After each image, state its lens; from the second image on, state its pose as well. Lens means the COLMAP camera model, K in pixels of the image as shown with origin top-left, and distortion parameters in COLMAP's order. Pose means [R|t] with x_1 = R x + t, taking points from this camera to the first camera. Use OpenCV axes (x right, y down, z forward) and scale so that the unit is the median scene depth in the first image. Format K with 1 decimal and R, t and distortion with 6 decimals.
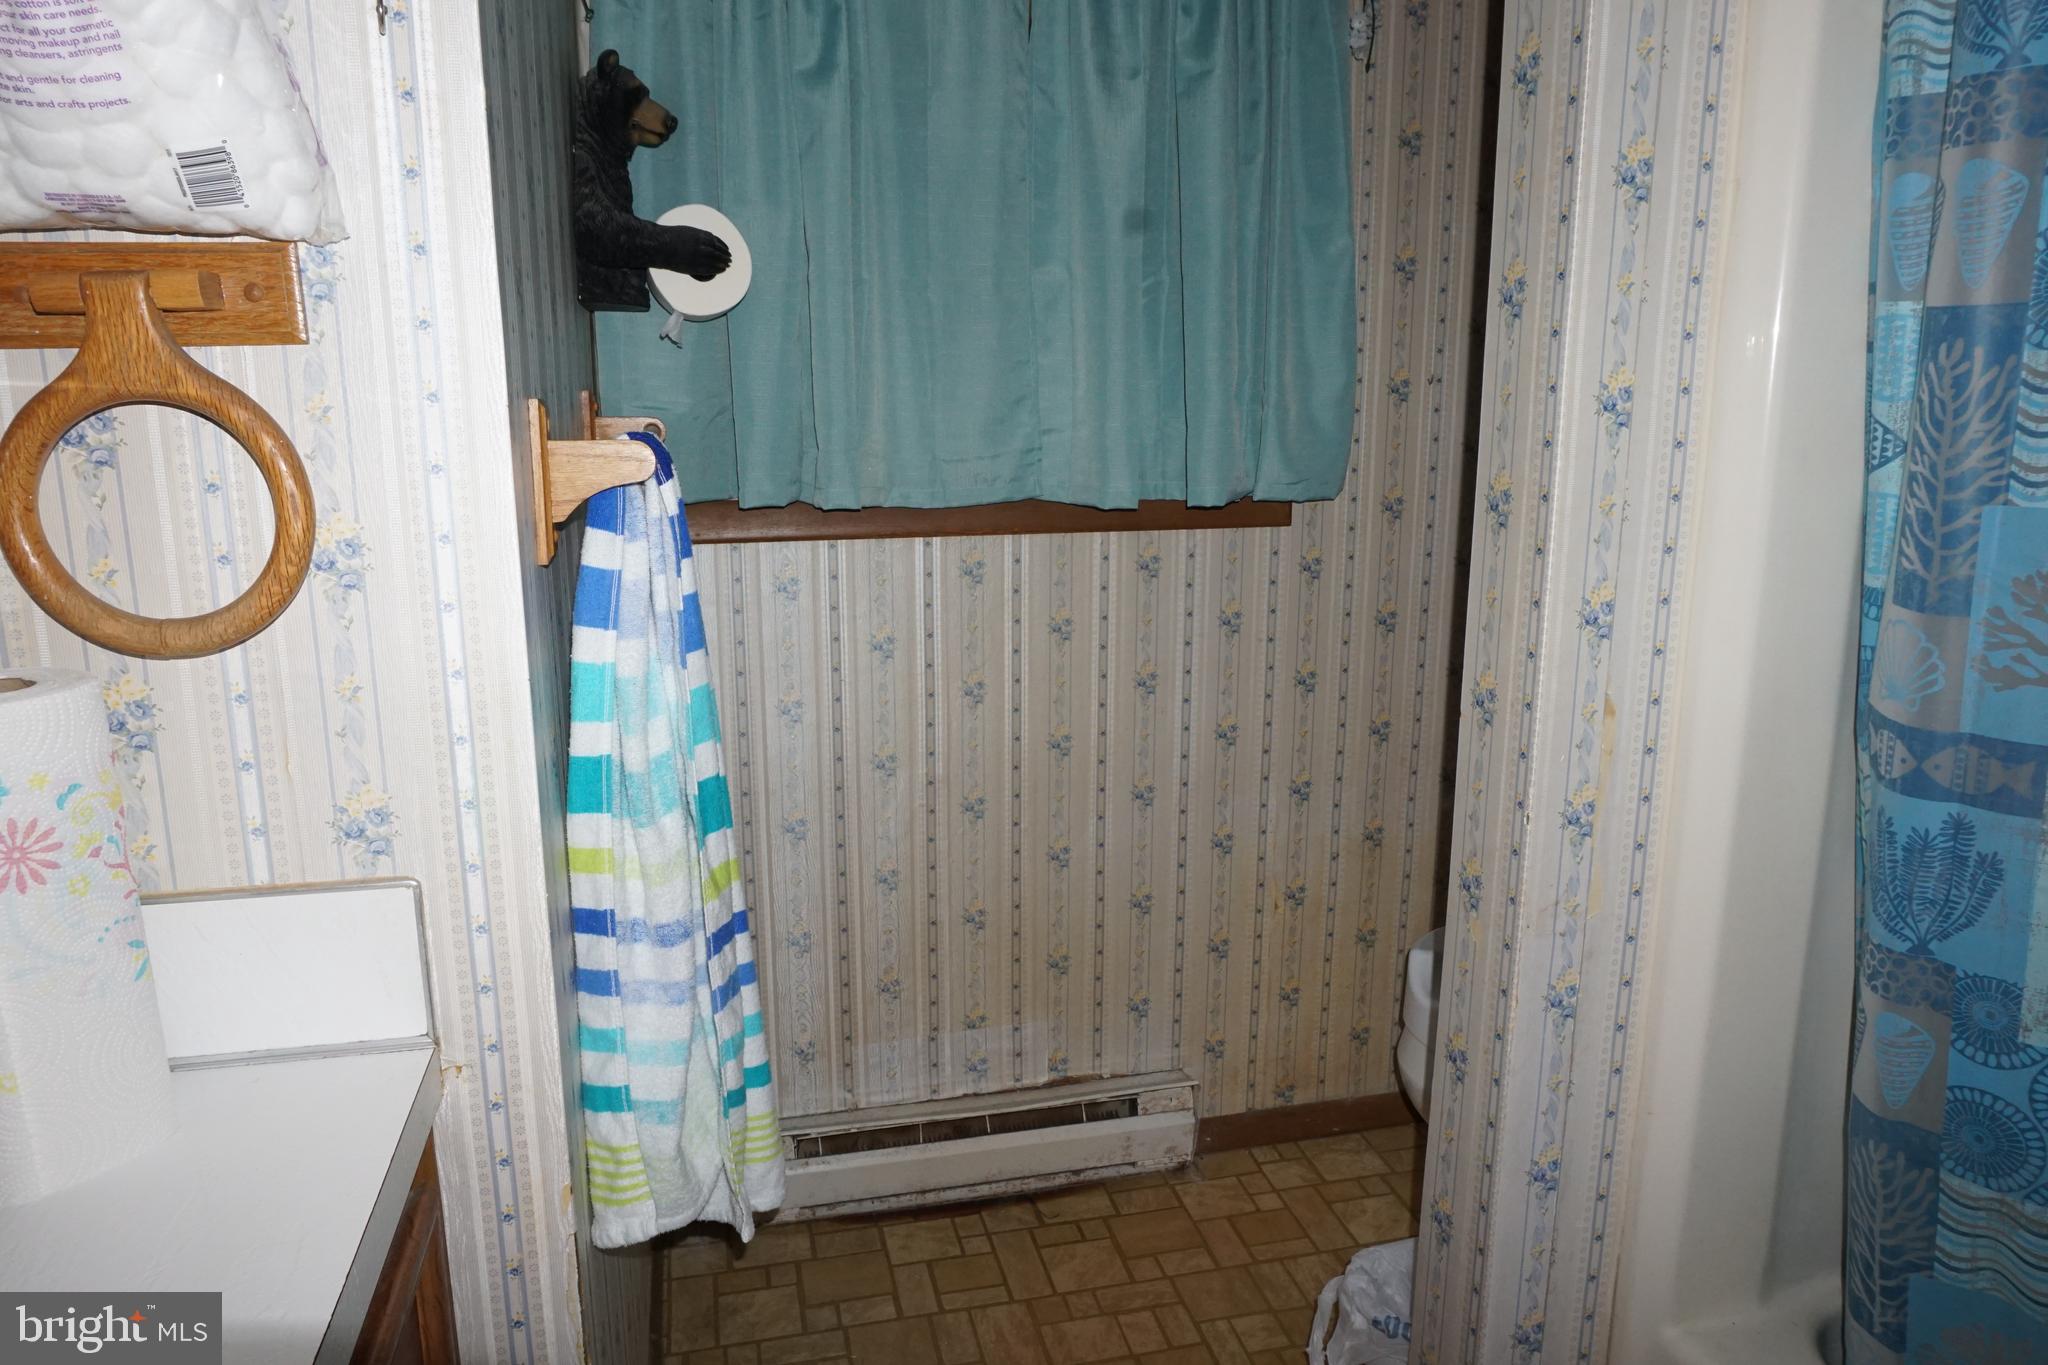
lens RADIAL K [[1372.7, 0, 1026.6], [0, 1372.7, 684.4], [0, 0, 1]] dist [-0.049871, 0.031406]
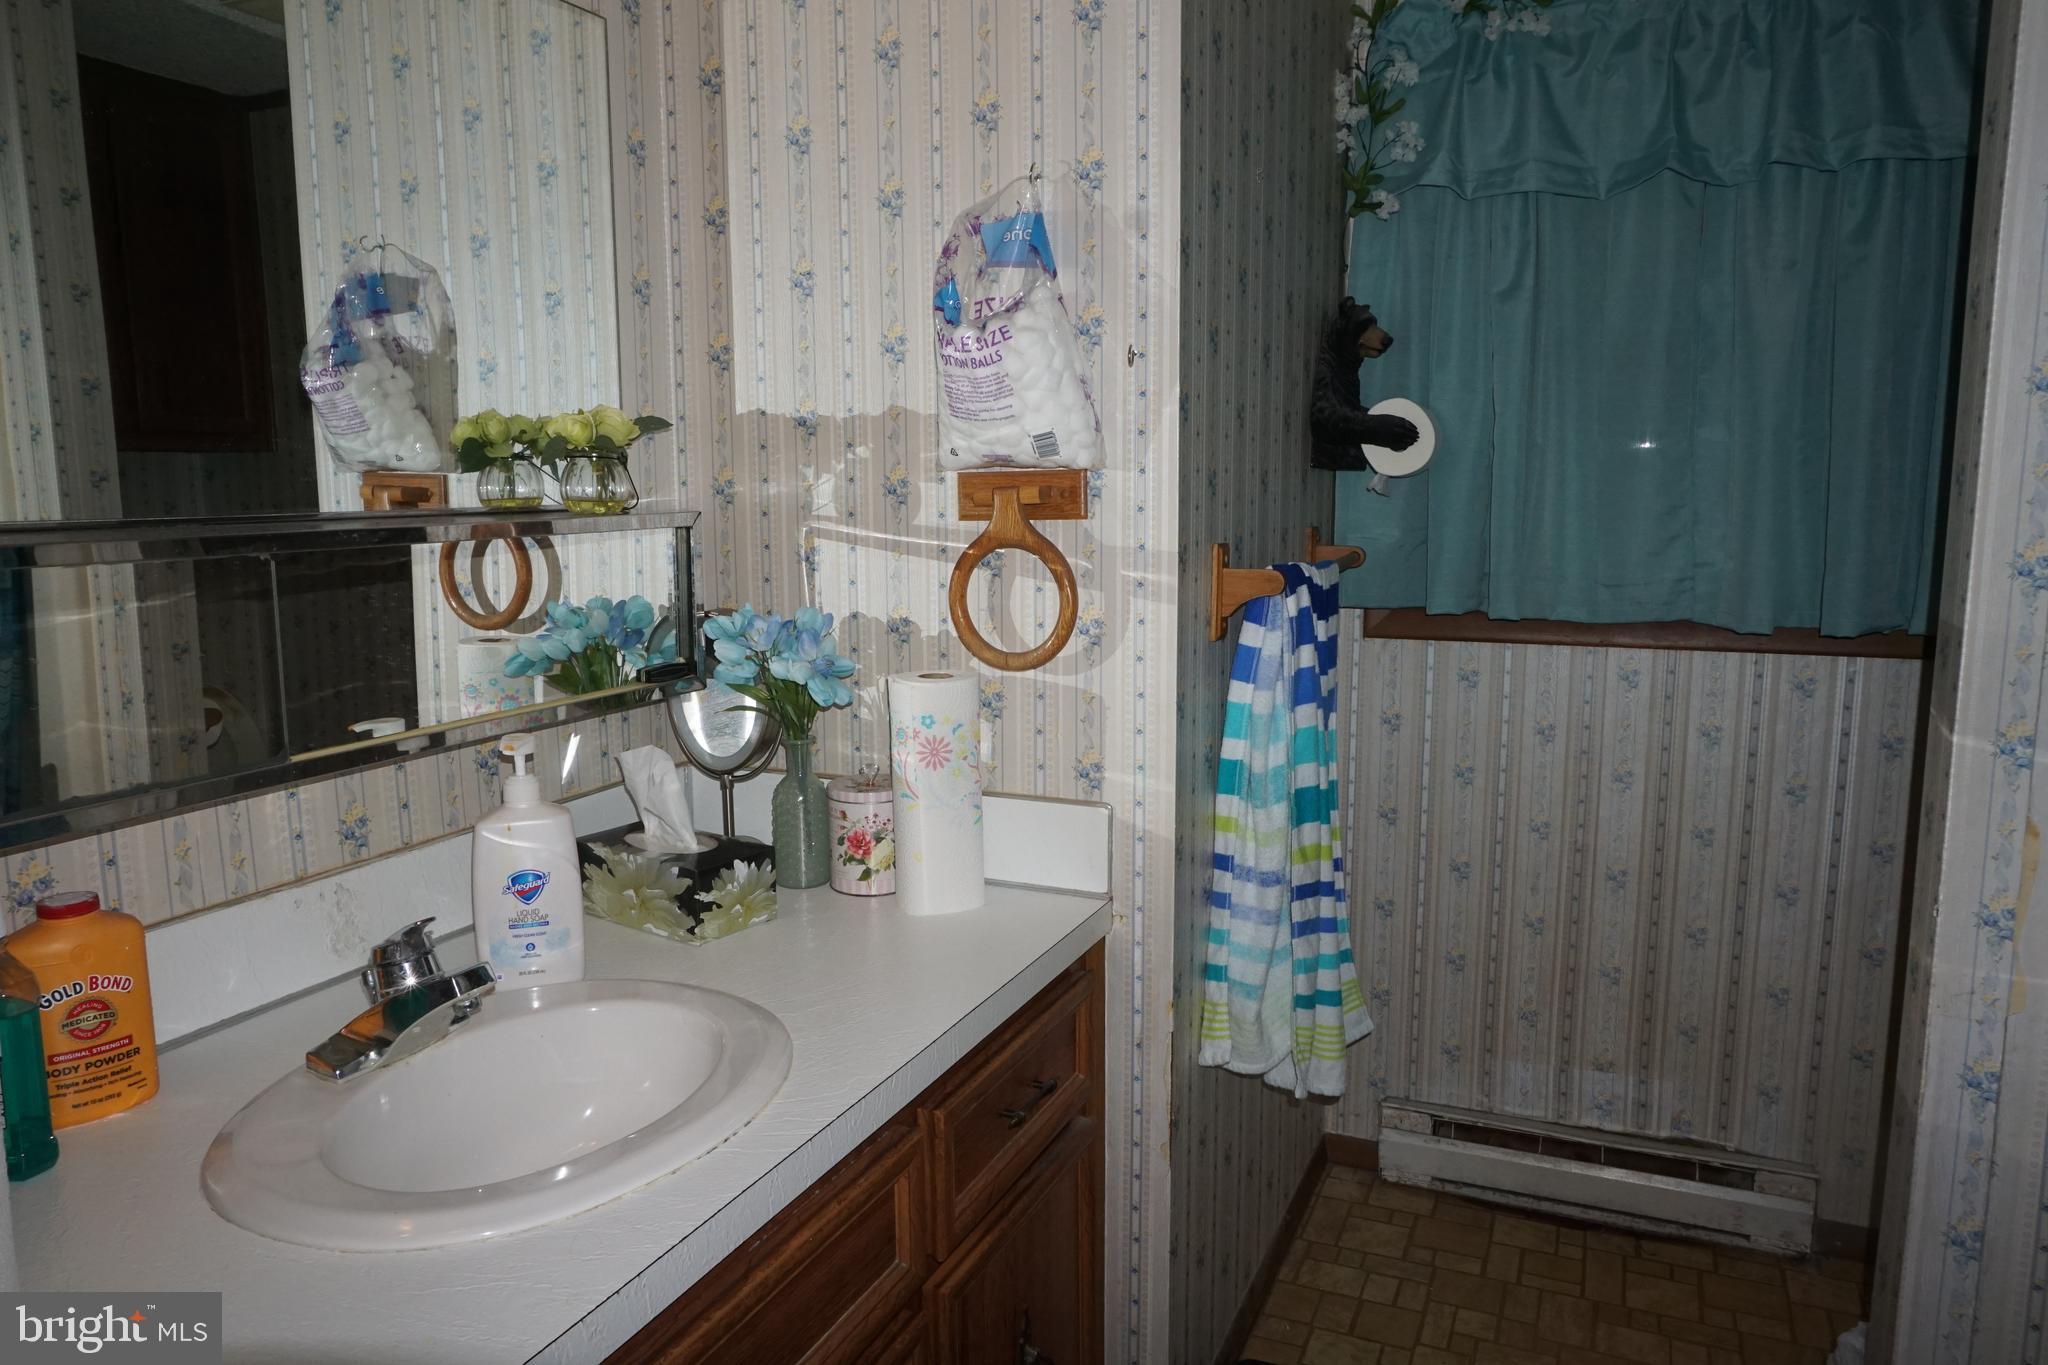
lens RADIAL K [[1372.7, 0, 1023.7], [0, 1372.7, 678.7], [0, 0, 1]] dist [-0.049871, 0.031406]
pose [[0.792514, 0.084863, -0.603920, 0.449172], [-0.127518, 0.991440, -0.028021, 0.033172], [0.596373, 0.099218, 0.796552, -0.448332]]
